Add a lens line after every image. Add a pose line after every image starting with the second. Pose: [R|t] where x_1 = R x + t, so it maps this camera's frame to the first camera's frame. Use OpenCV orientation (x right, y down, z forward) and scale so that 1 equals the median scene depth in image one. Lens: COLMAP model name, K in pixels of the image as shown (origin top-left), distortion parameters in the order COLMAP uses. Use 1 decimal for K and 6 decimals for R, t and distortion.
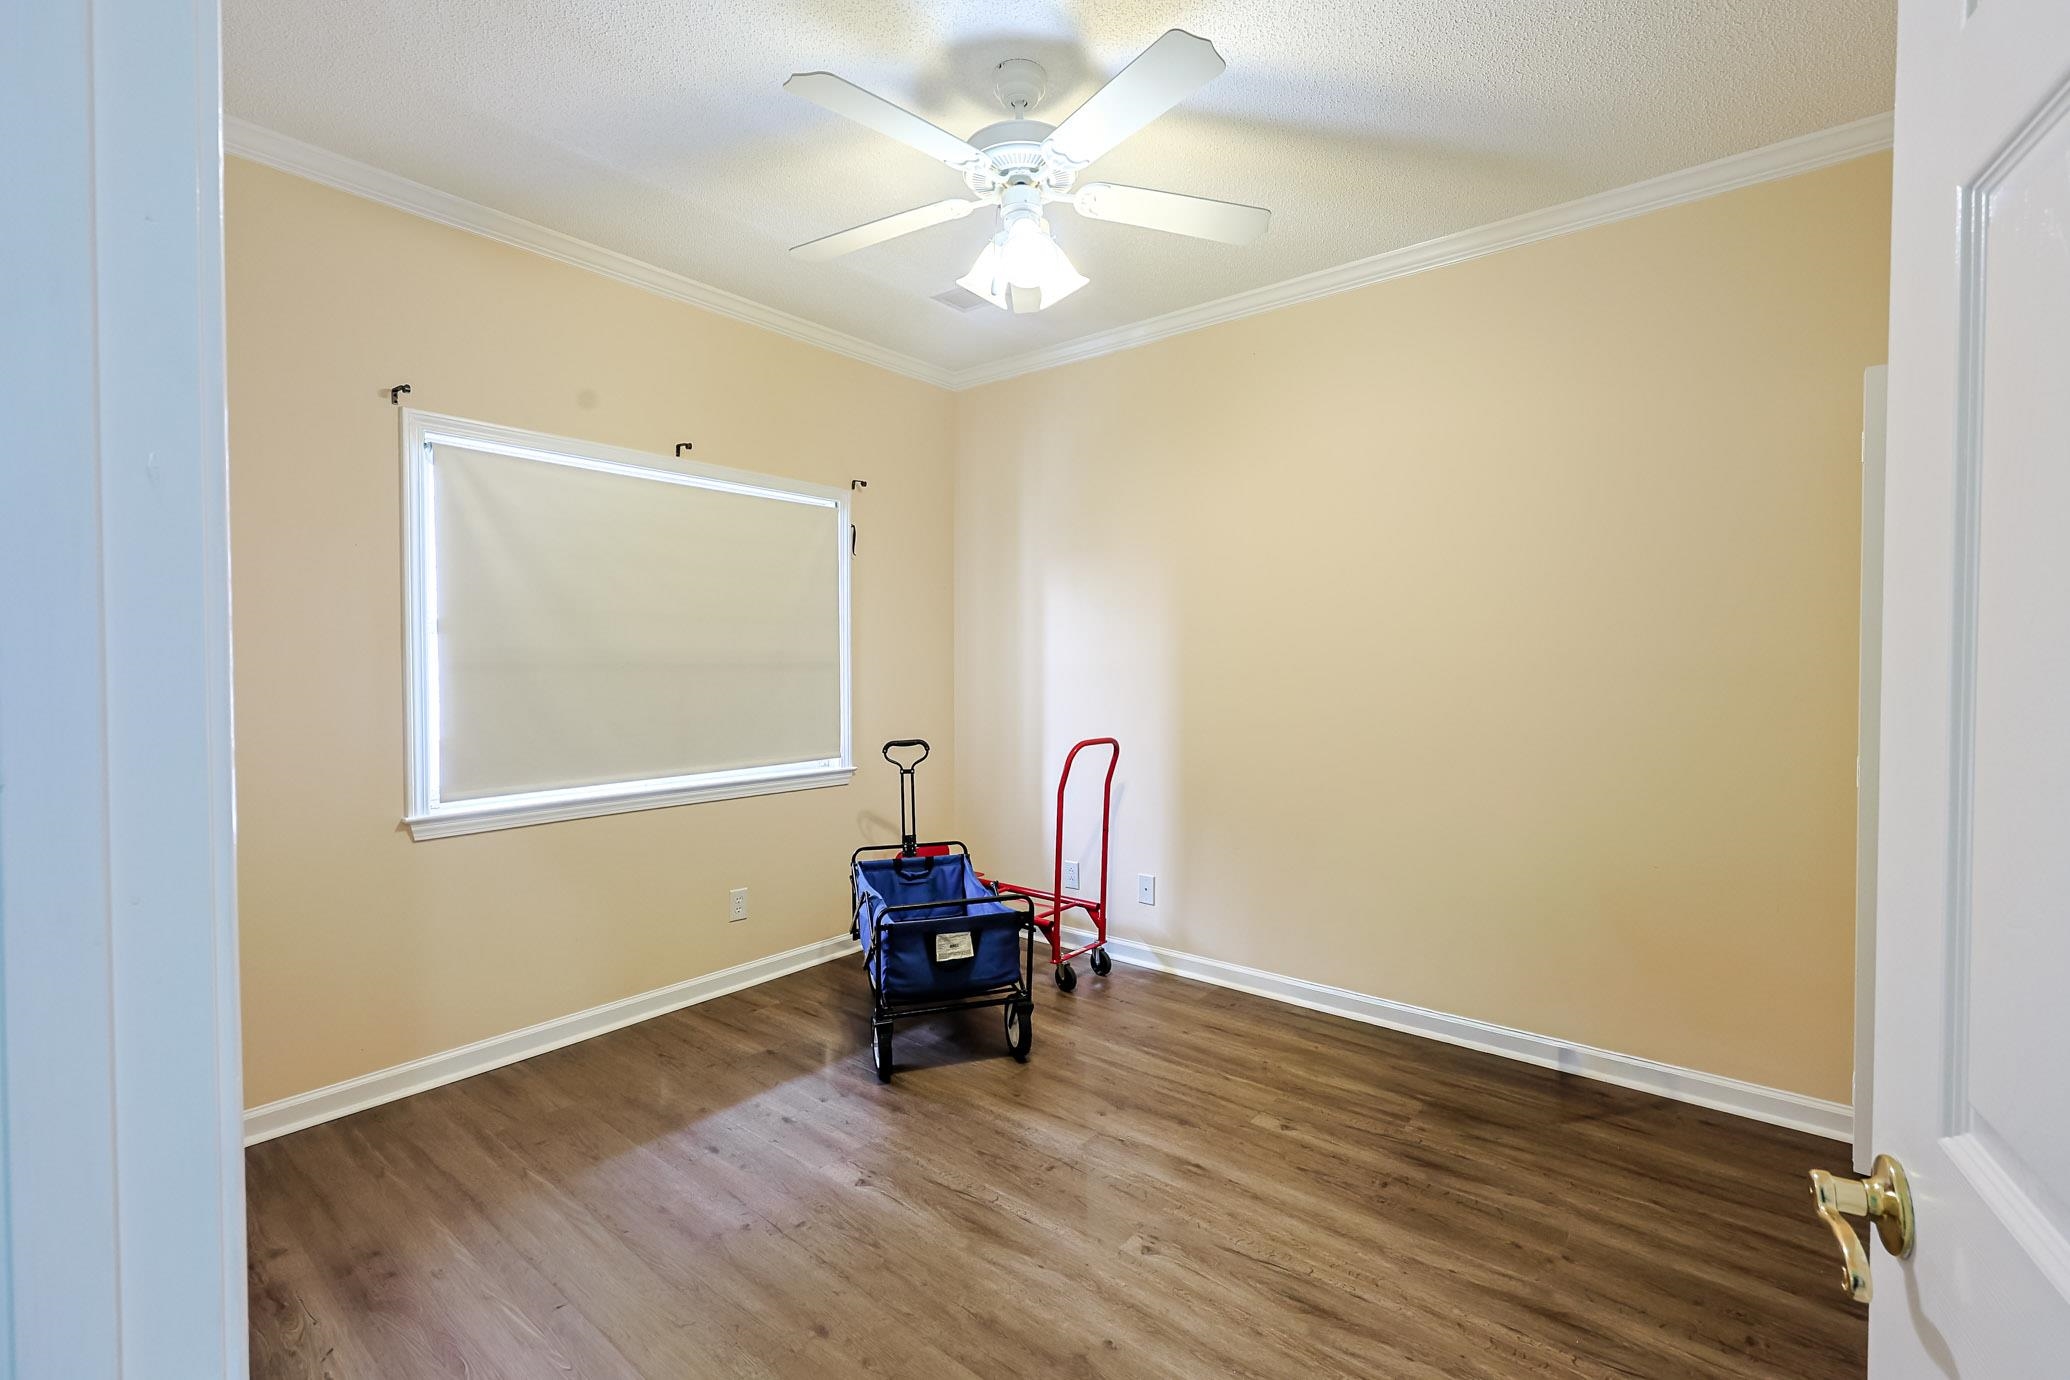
lens RADIAL K [[915.1, 0, 1039.9], [0, 915.1, 680.6], [0, 0, 1]] dist [-0.002241, -0.000195]
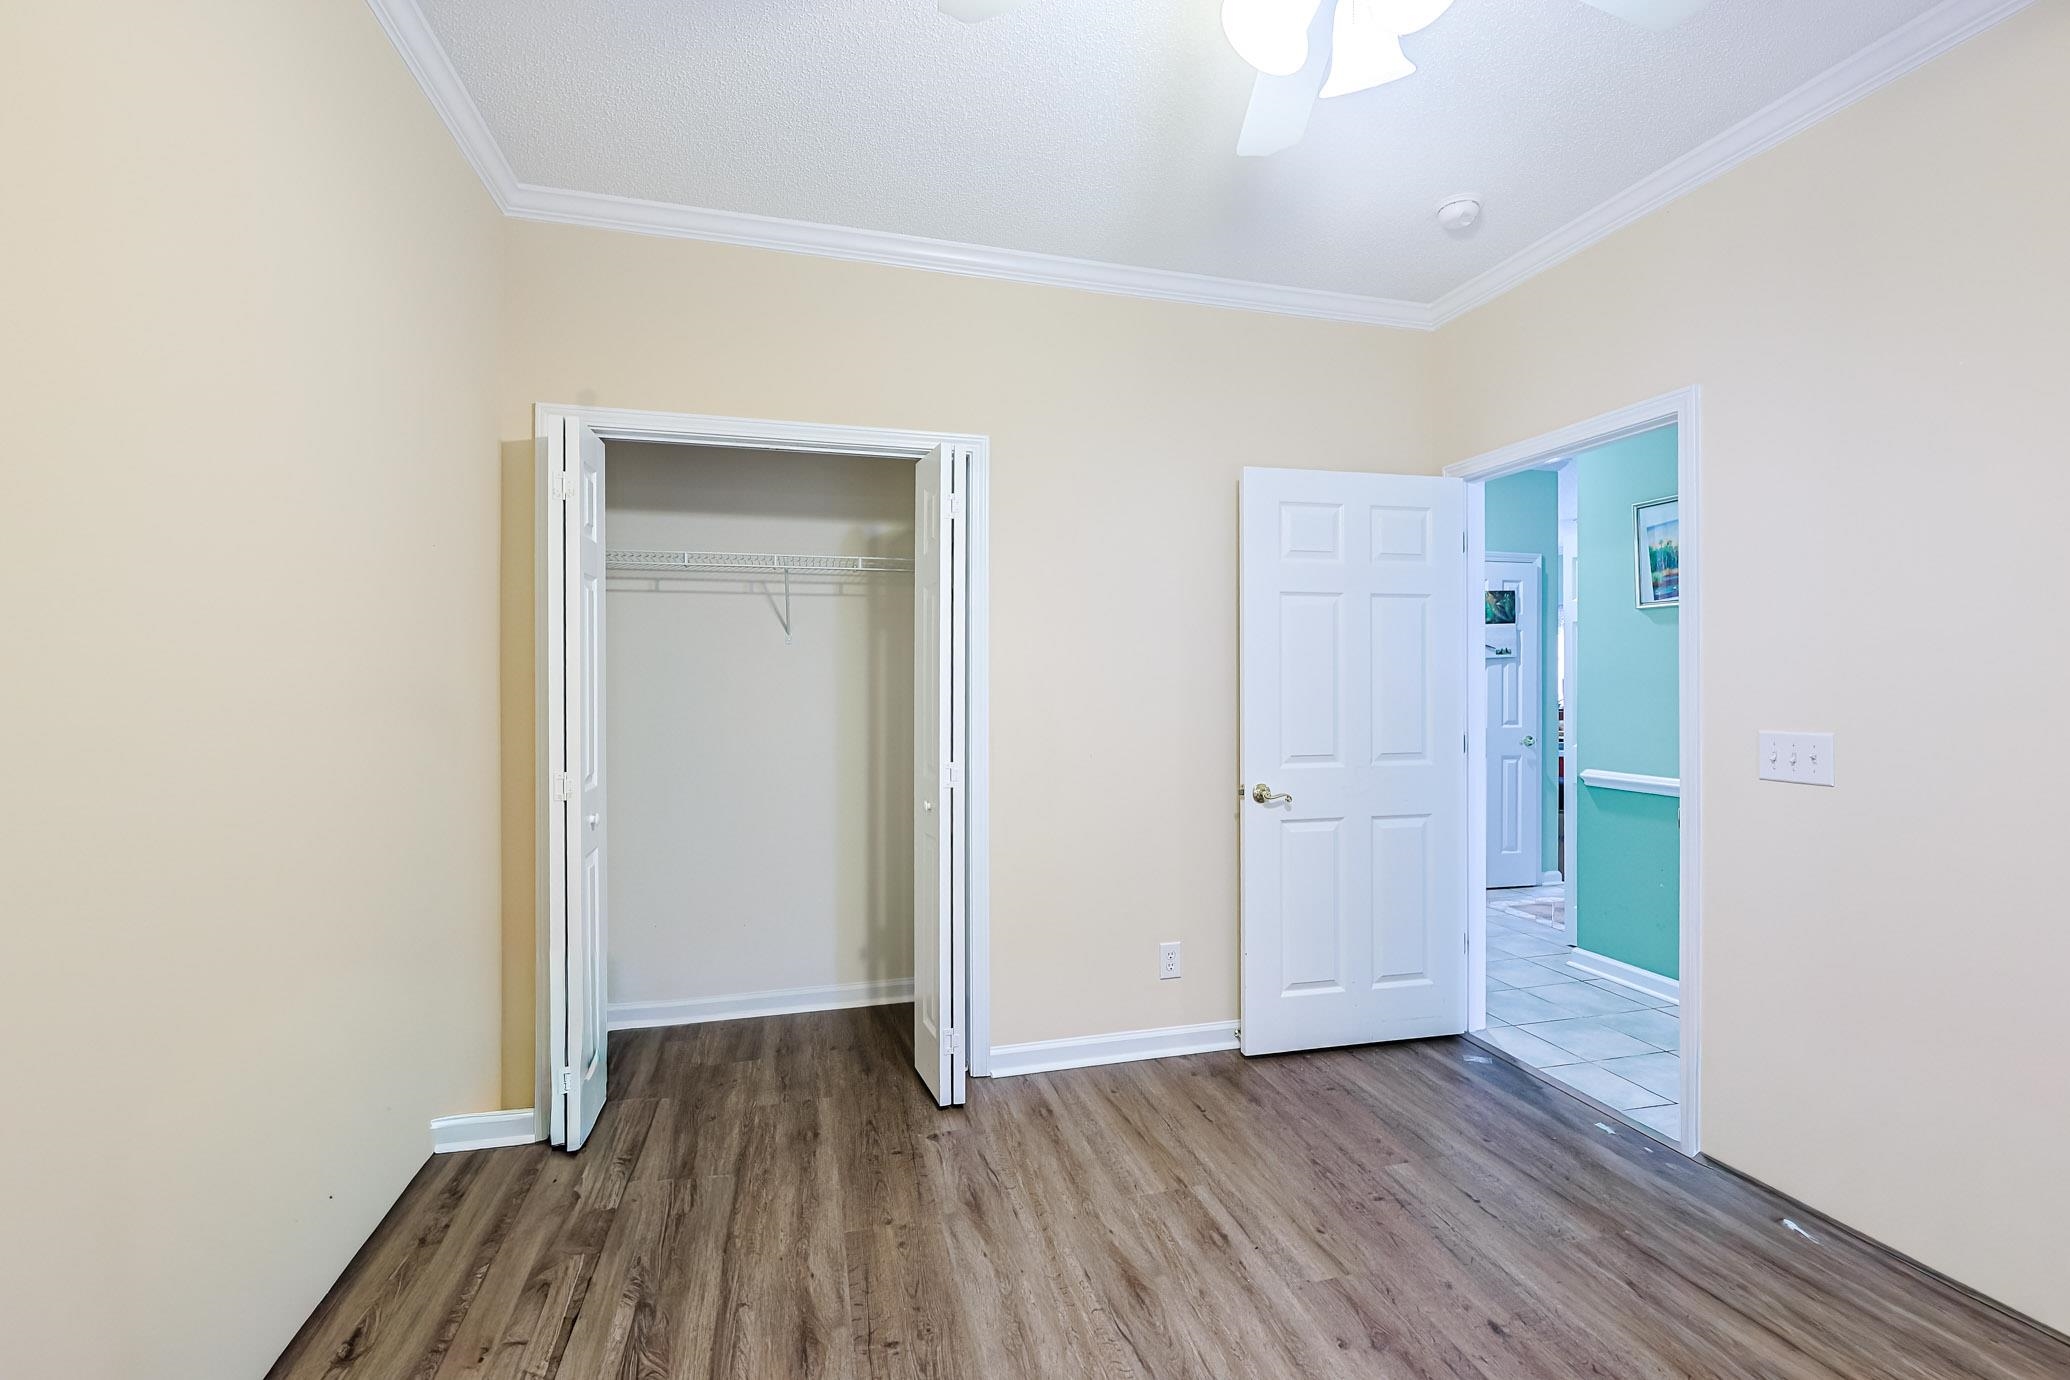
lens RADIAL K [[915.1, 0, 1039.9], [0, 915.1, 680.6], [0, 0, 1]] dist [-0.002241, -0.000195]
pose [[-0.820424, 0.005640, 0.571728, -0.219326], [0.017960, 0.999712, 0.015910, -0.038582], [-0.571473, 0.023321, -0.820289, 1.874079]]
